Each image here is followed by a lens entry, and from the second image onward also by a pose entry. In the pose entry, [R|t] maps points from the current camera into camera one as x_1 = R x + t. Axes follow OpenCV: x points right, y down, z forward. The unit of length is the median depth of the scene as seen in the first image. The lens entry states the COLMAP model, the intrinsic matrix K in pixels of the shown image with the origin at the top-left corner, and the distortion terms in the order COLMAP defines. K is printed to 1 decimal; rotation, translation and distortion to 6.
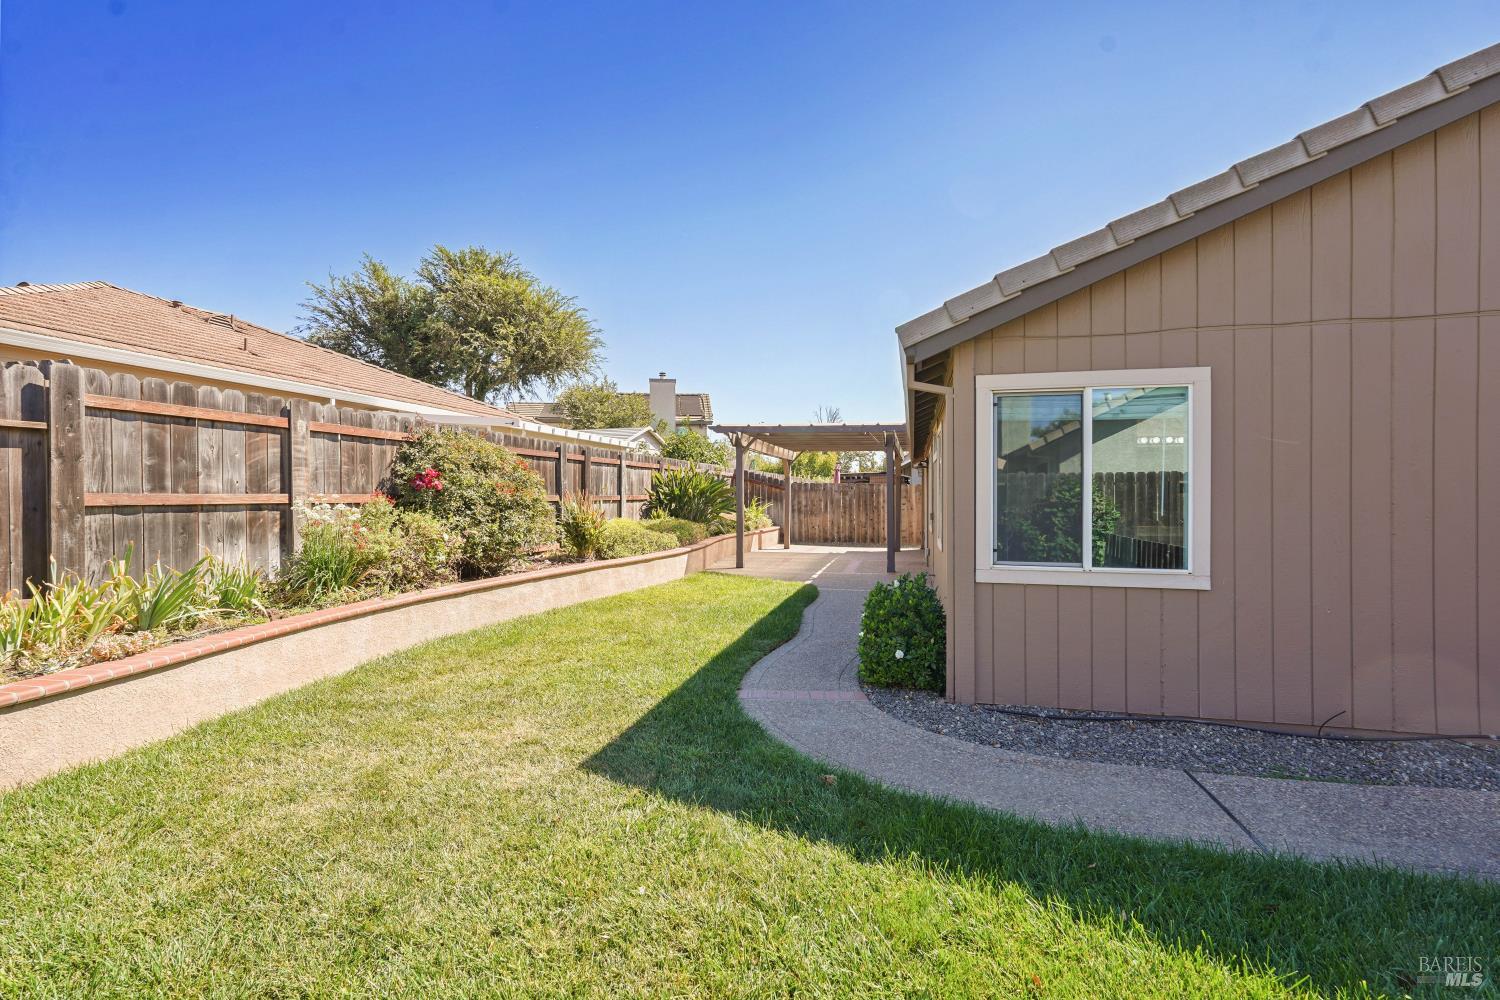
lens RADIAL K [[678.1, 0, 751.3], [0, 678.1, 494.5], [0, 0, 1]] dist [-0.007819, 0.005346]
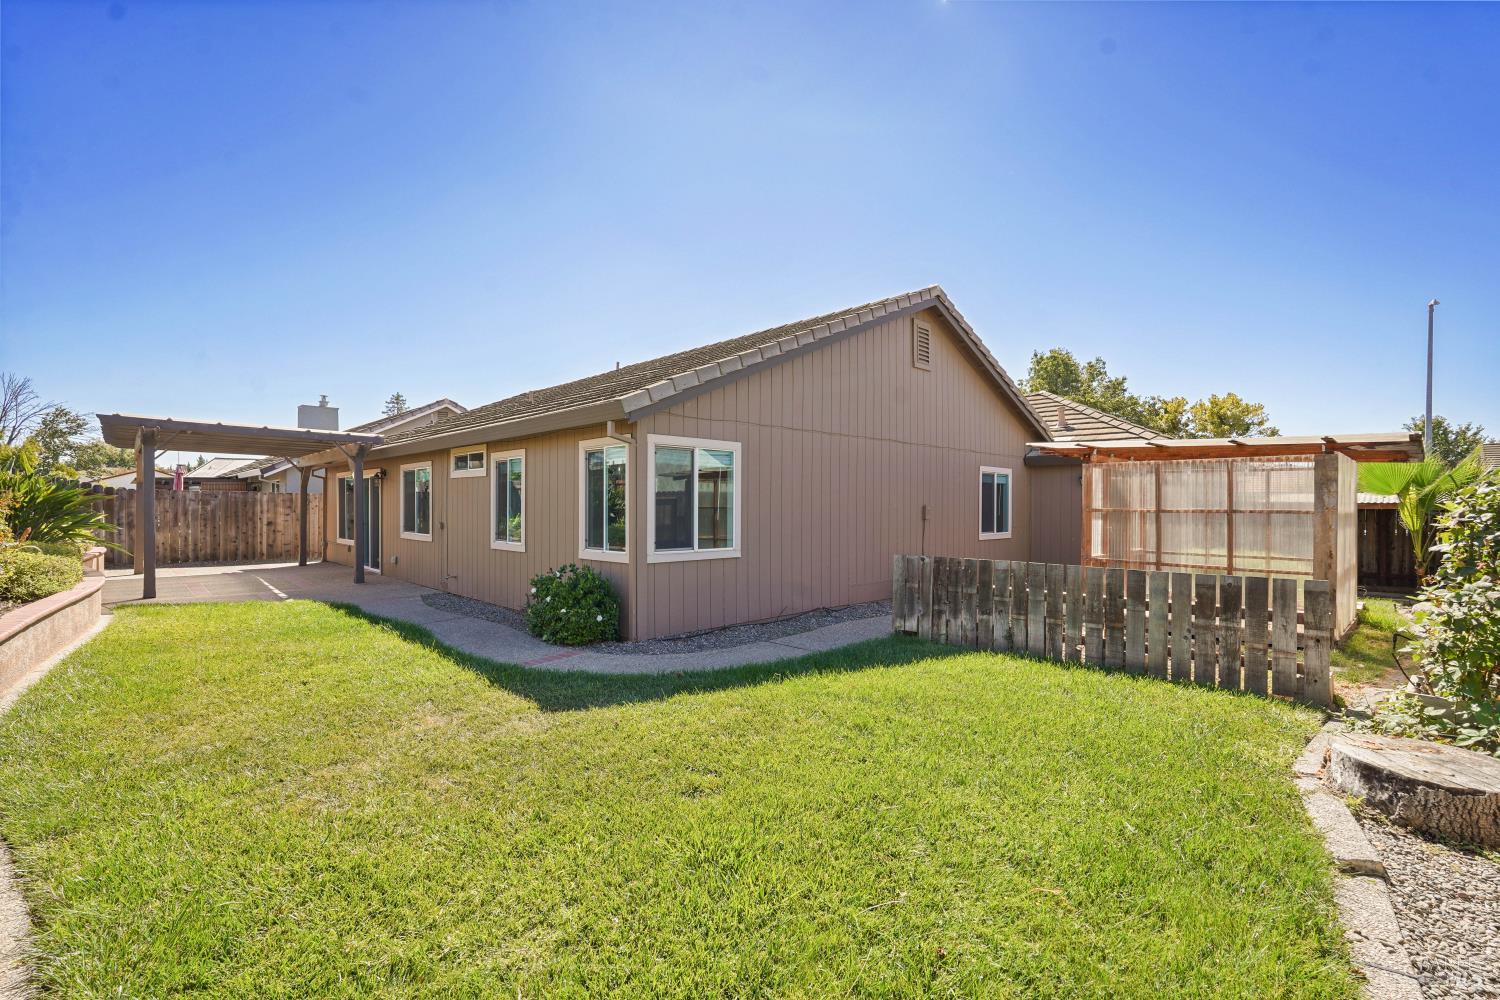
lens RADIAL K [[678.1, 0, 739.0], [0, 678.1, 497.7], [0, 0, 1]] dist [-0.007819, 0.005346]
pose [[0.533664, 0.008962, 0.845649, -0.699439], [-0.003125, 0.999958, -0.008625, -0.009289], [-0.845691, 0.001961, 0.533670, -0.025920]]
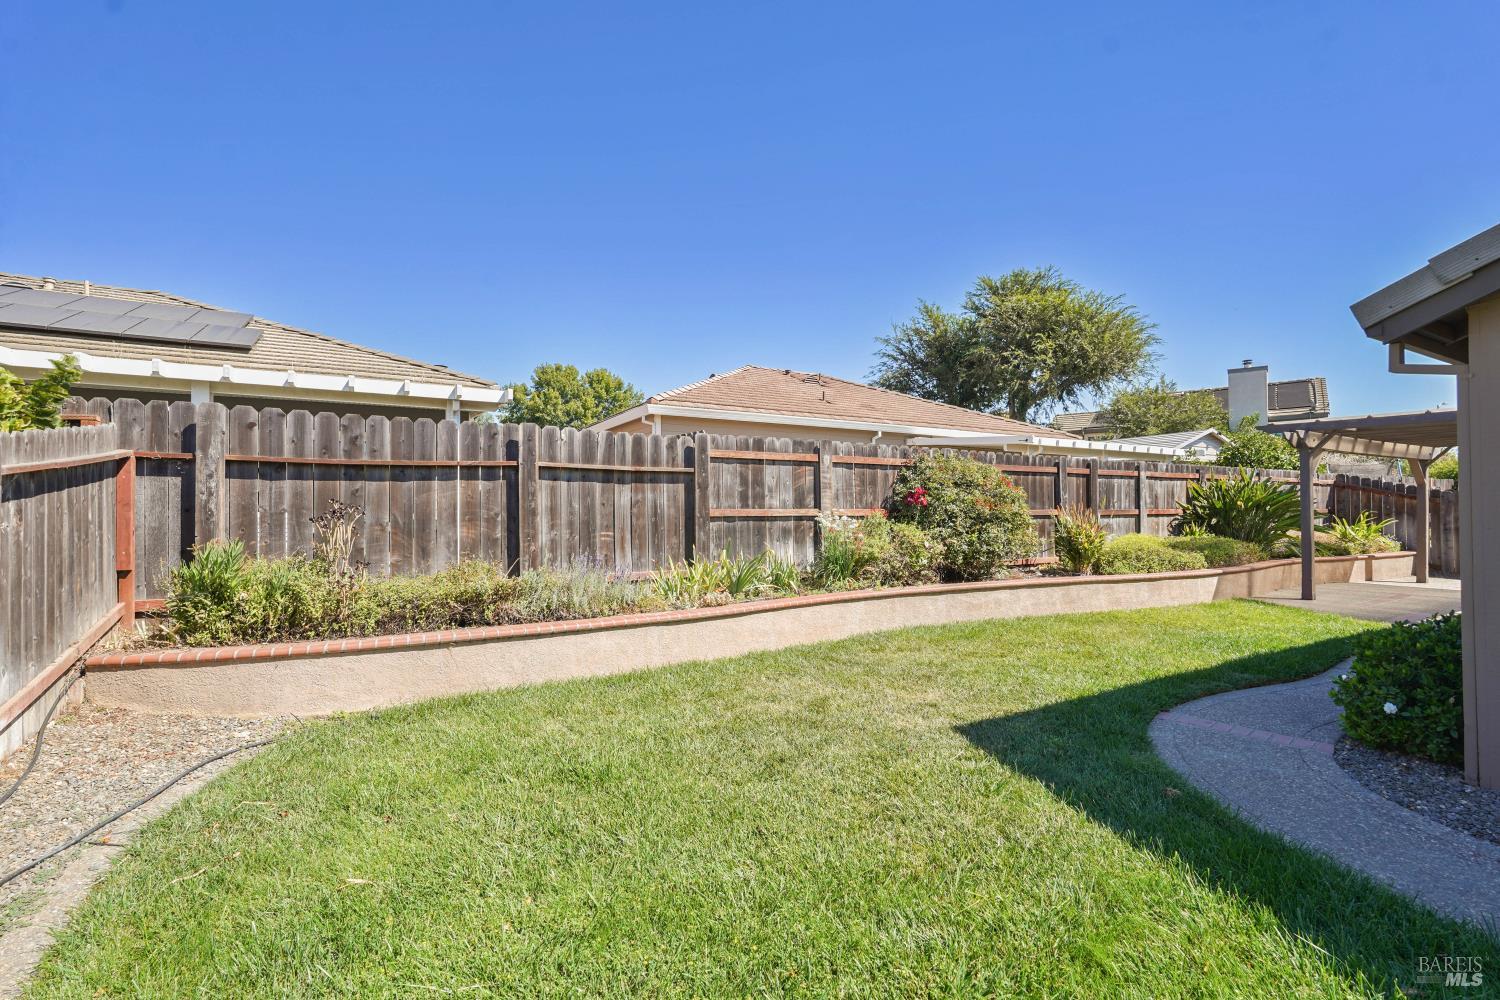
lens RADIAL K [[678.1, 0, 735.7], [0, 678.1, 506.4], [0, 0, 1]] dist [-0.007819, 0.005346]
pose [[0.687476, -0.005437, -0.726187, 0.219095], [0.003072, 0.999985, -0.004579, -0.000132], [0.726201, 0.000917, 0.687482, -0.085535]]
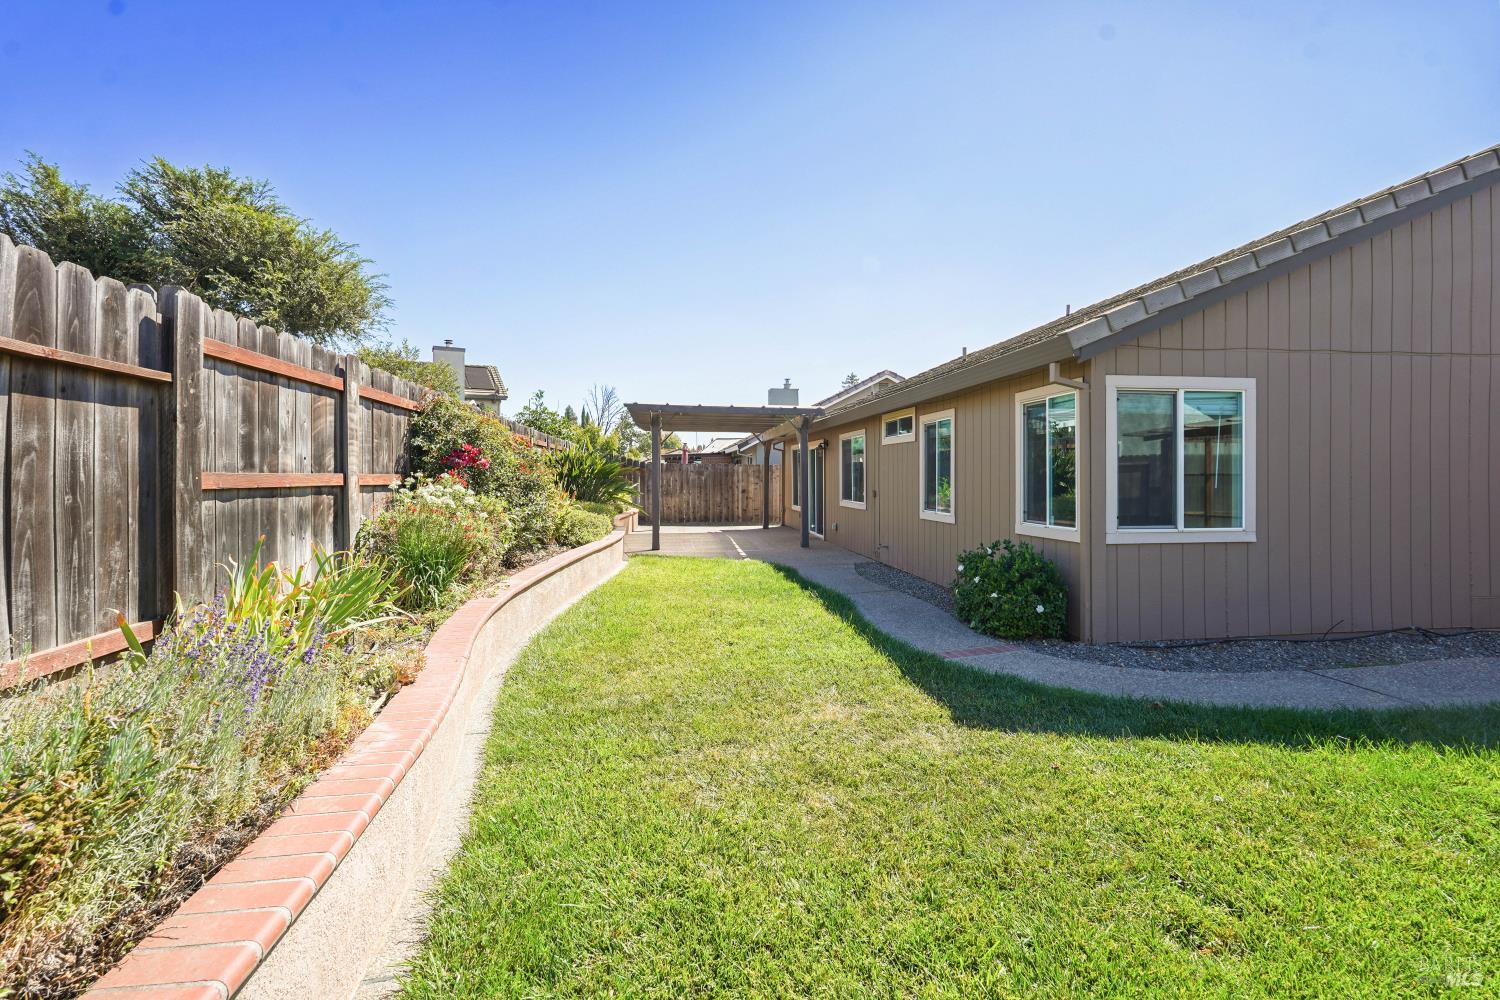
lens RADIAL K [[678.1, 0, 750.4], [0, 678.1, 478.9], [0, 0, 1]] dist [-0.007819, 0.005346]
pose [[0.926891, -0.004657, 0.375302, -0.561031], [0.002727, 0.999980, 0.005673, 0.002450], [-0.375321, -0.004235, 0.926885, 0.083091]]
